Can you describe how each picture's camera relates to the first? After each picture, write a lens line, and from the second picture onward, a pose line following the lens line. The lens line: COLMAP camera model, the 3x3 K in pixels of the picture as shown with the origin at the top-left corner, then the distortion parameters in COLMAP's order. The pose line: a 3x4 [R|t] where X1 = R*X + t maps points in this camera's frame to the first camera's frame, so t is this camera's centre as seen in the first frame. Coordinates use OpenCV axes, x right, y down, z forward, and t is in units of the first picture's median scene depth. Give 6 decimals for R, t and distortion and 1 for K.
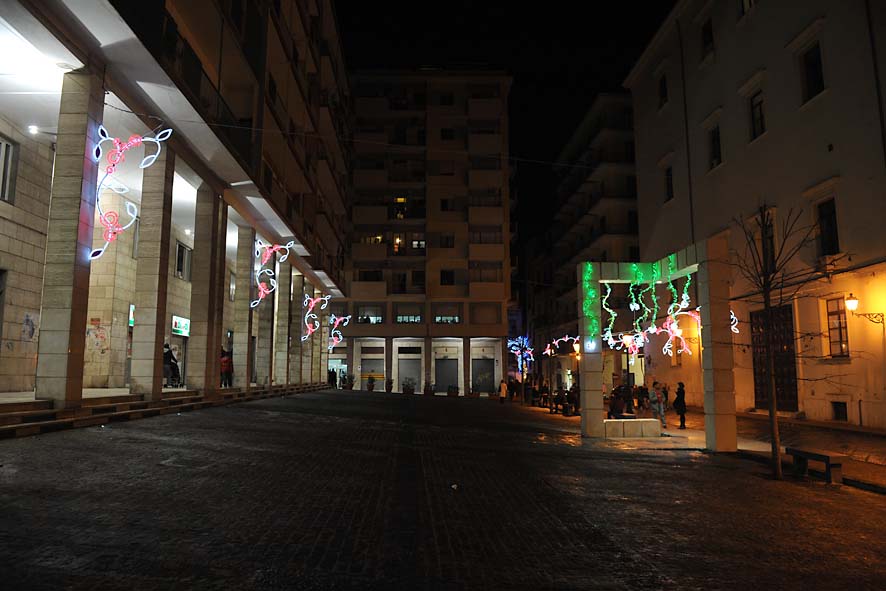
lens RADIAL K [[609.4, 0, 443.0], [0, 609.4, 295.5], [0, 0, 1]] dist [-0.049911, 0.001046]
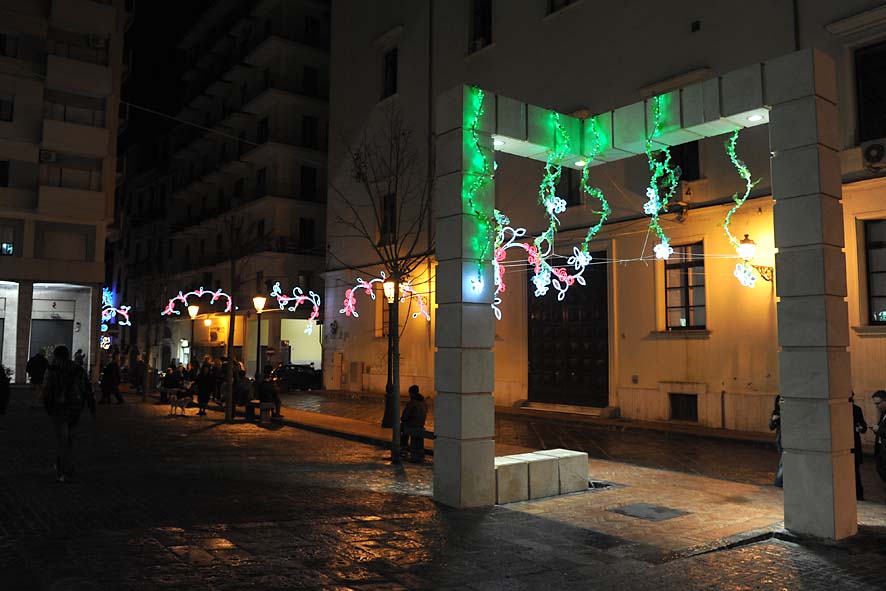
lens RADIAL K [[727.1, 0, 453.7], [0, 727.1, 274.7], [0, 0, 1]] dist [-0.024407, -0.004219]
pose [[0.819157, 0.061326, 0.570282, -0.038020], [-0.079234, 0.996834, 0.006617, 0.053312], [-0.568071, -0.050606, 0.821422, 0.439639]]
